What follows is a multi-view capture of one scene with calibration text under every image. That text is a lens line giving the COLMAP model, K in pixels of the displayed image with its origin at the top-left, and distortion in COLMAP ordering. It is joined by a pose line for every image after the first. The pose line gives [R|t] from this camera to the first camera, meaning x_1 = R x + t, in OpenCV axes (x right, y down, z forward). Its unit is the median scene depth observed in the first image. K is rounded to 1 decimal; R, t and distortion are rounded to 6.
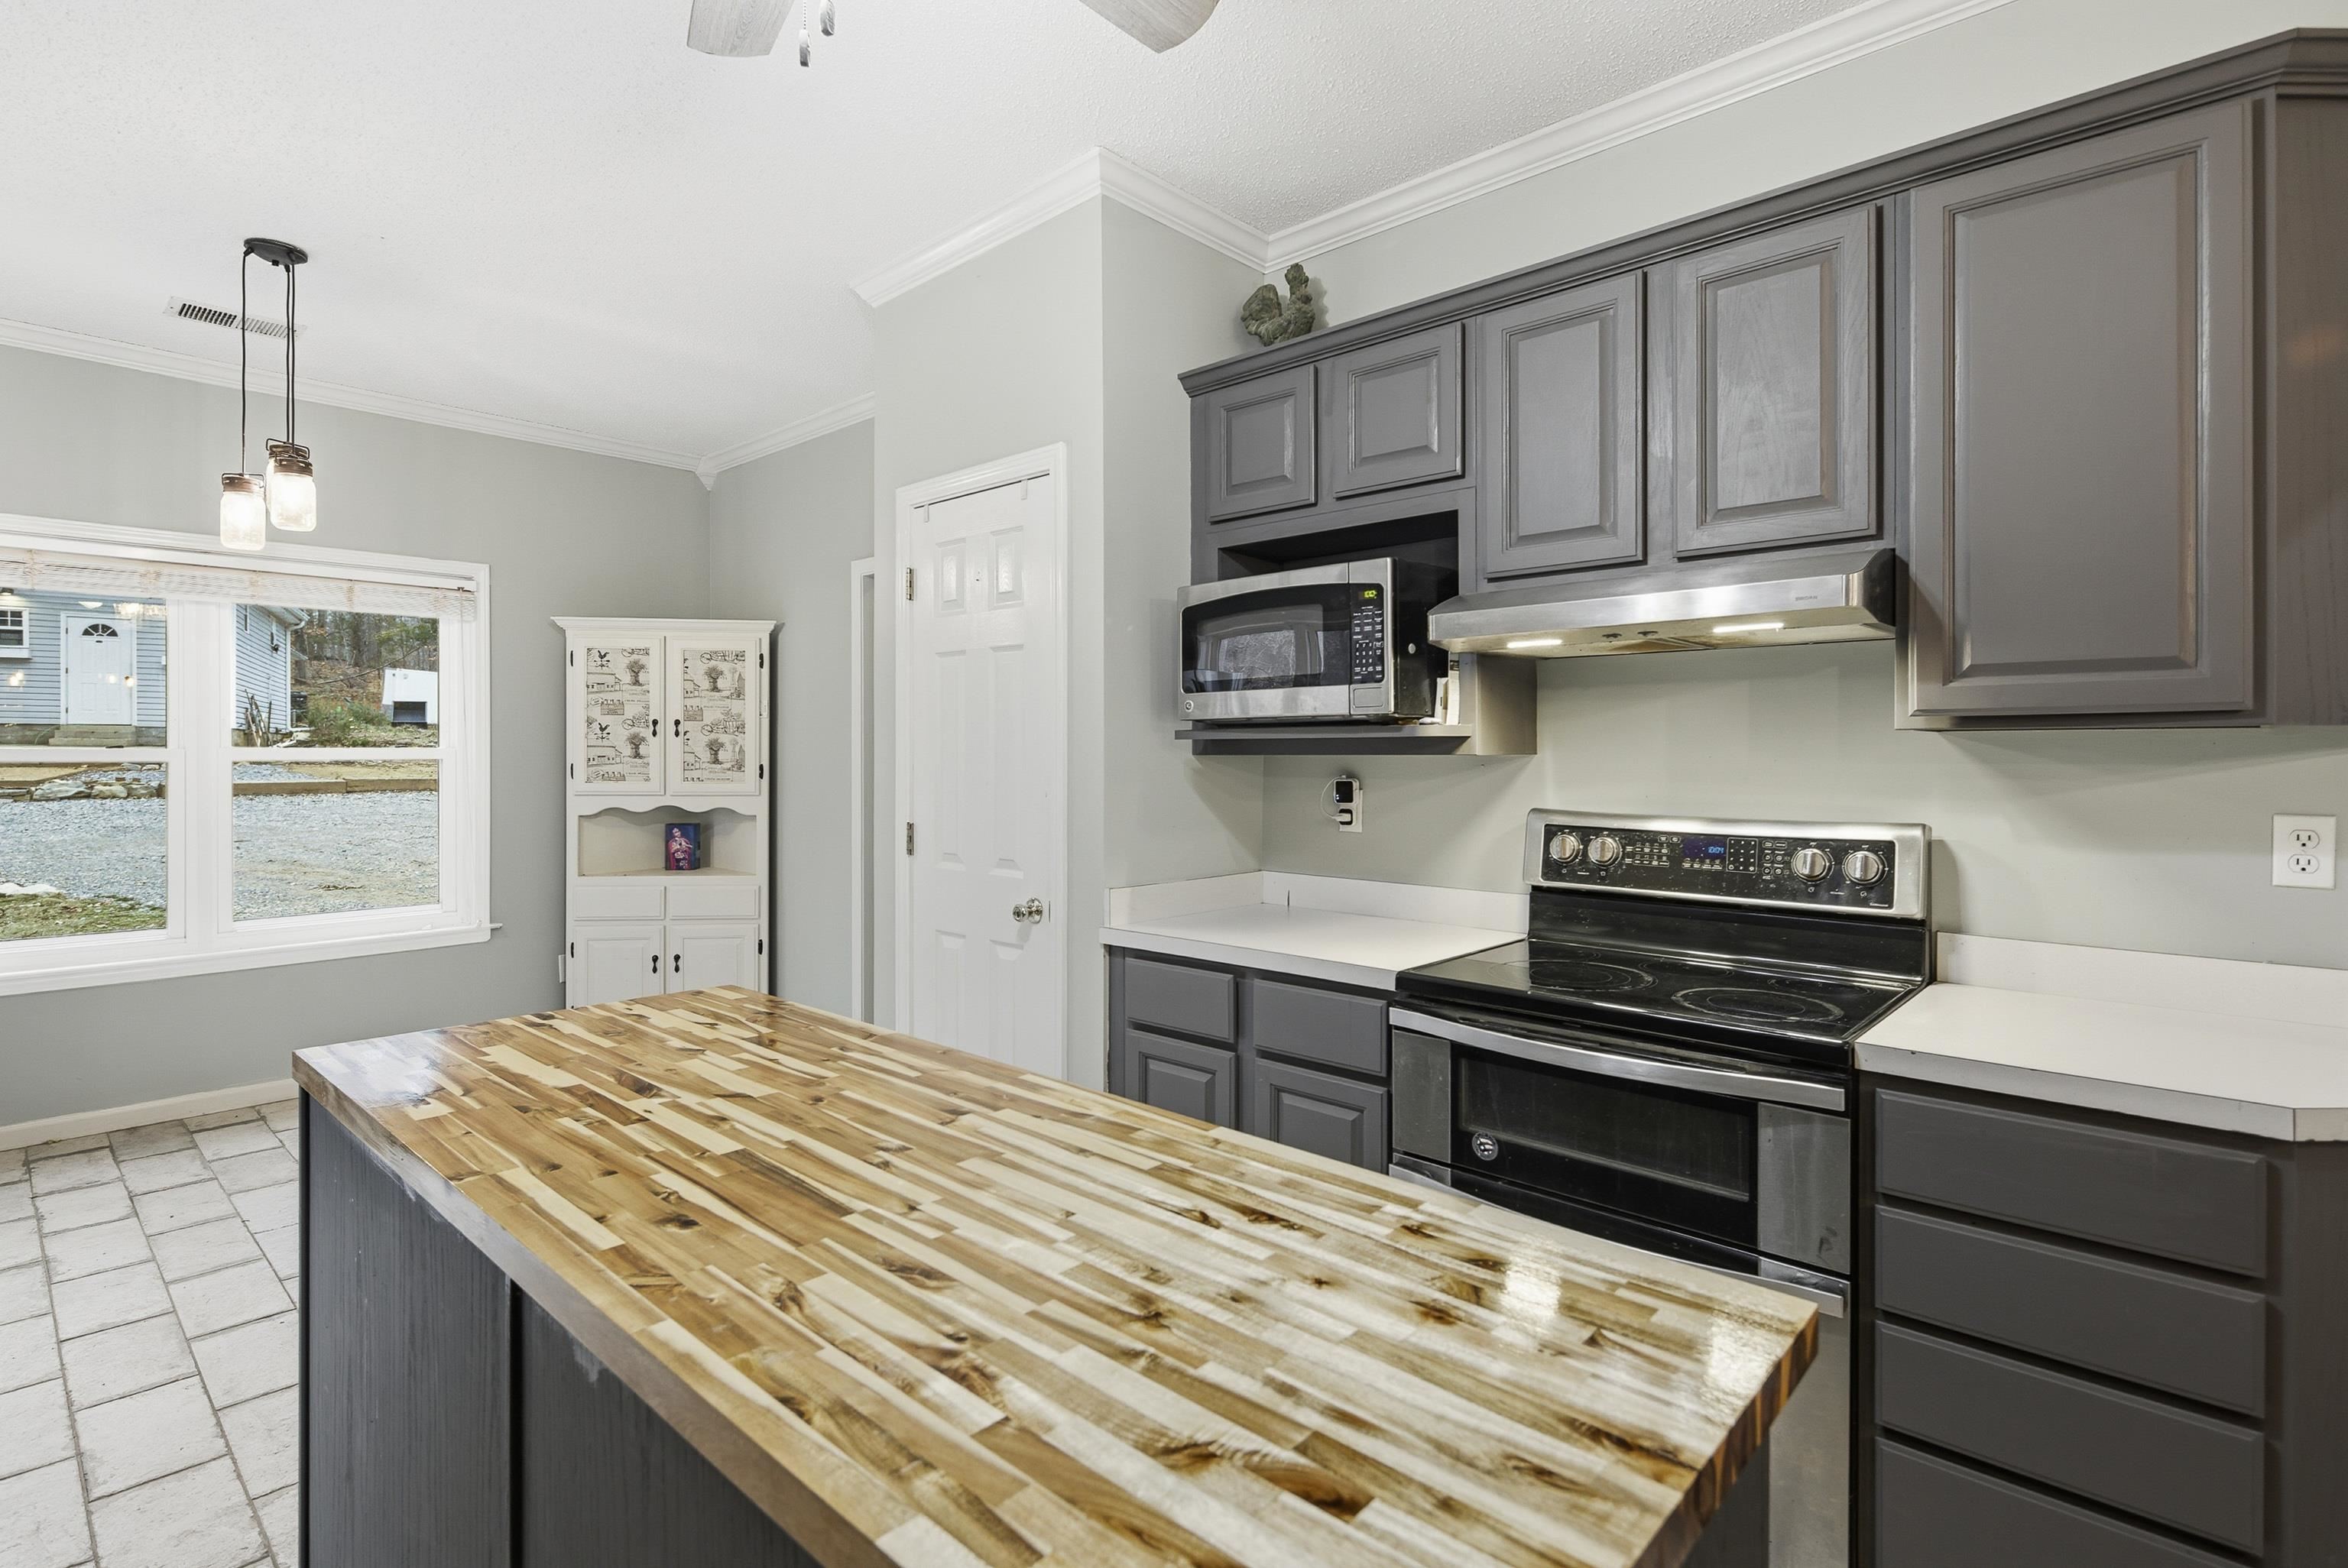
lens RADIAL K [[1145.3, 0, 1172.0], [0, 1145.3, 764.1], [0, 0, 1]] dist [0.001512, -0.003529]
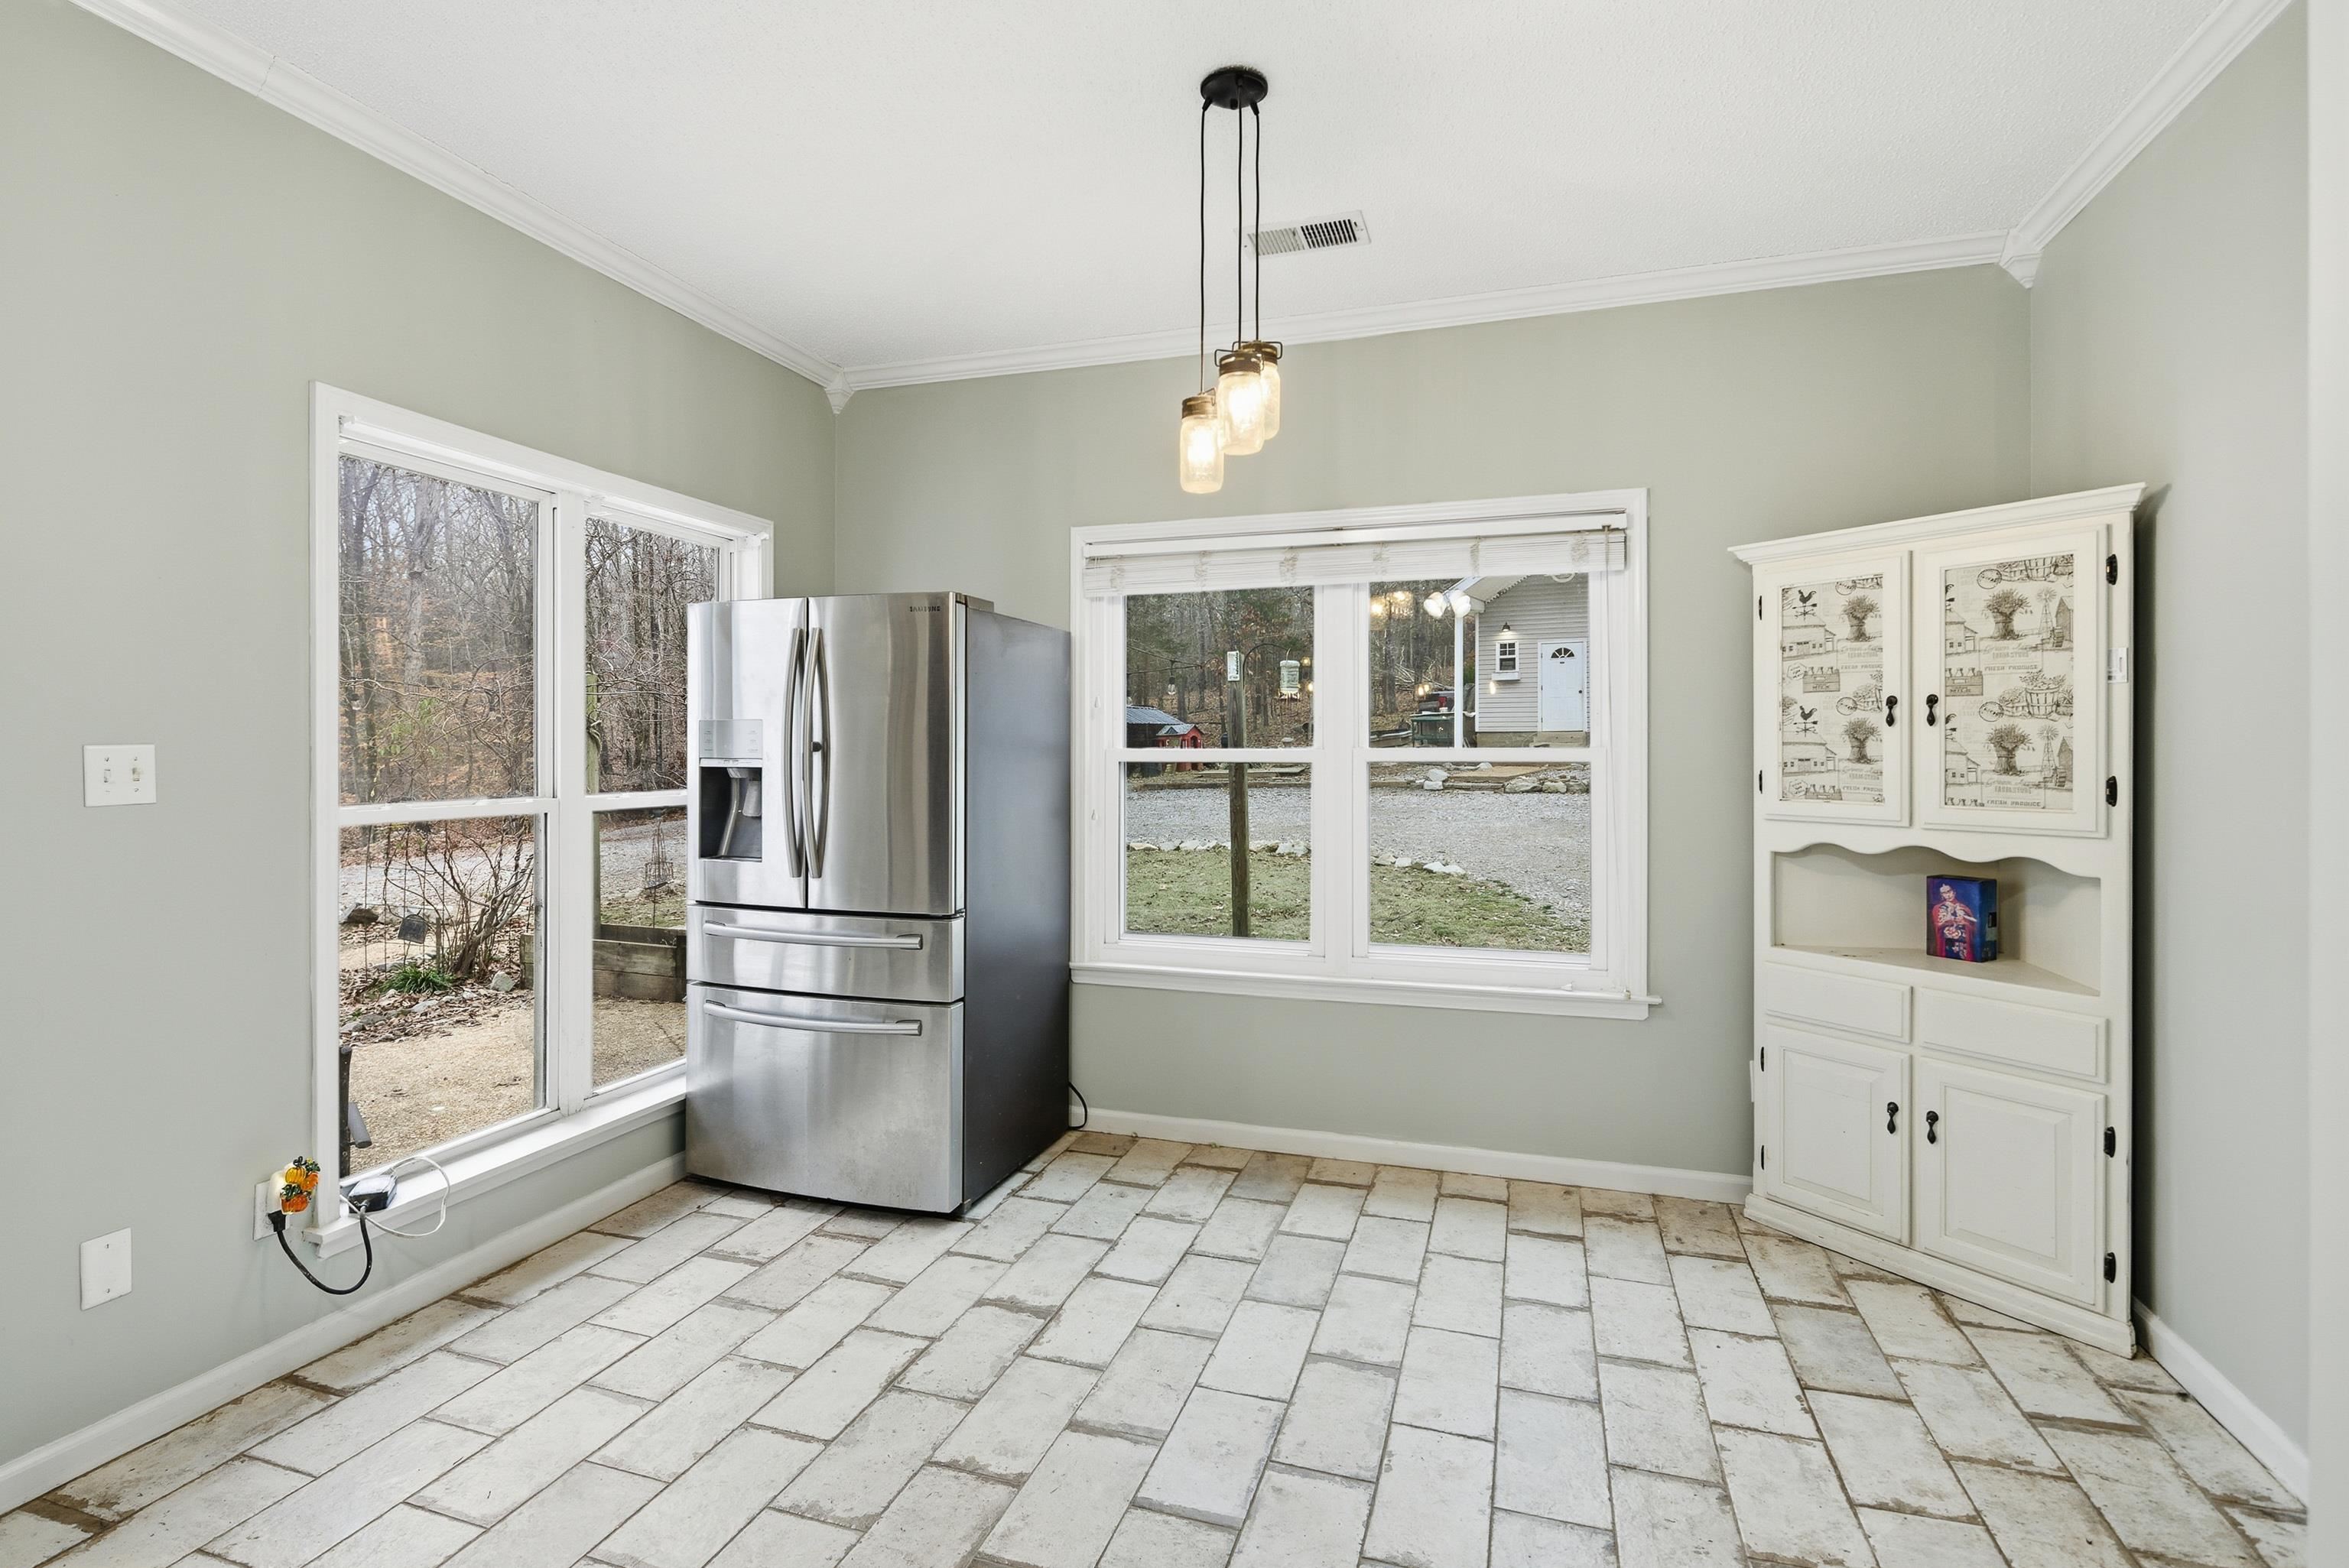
lens RADIAL K [[1145.8, 0, 1139.8], [0, 1145.8, 752.3], [0, 0, 1]] dist [0.001512, -0.003529]
pose [[0.410614, -0.001927, -0.911807, -0.078092], [-0.009089, 0.999939, -0.006207, -0.003527], [0.911764, 0.010836, 0.410572, 0.412442]]
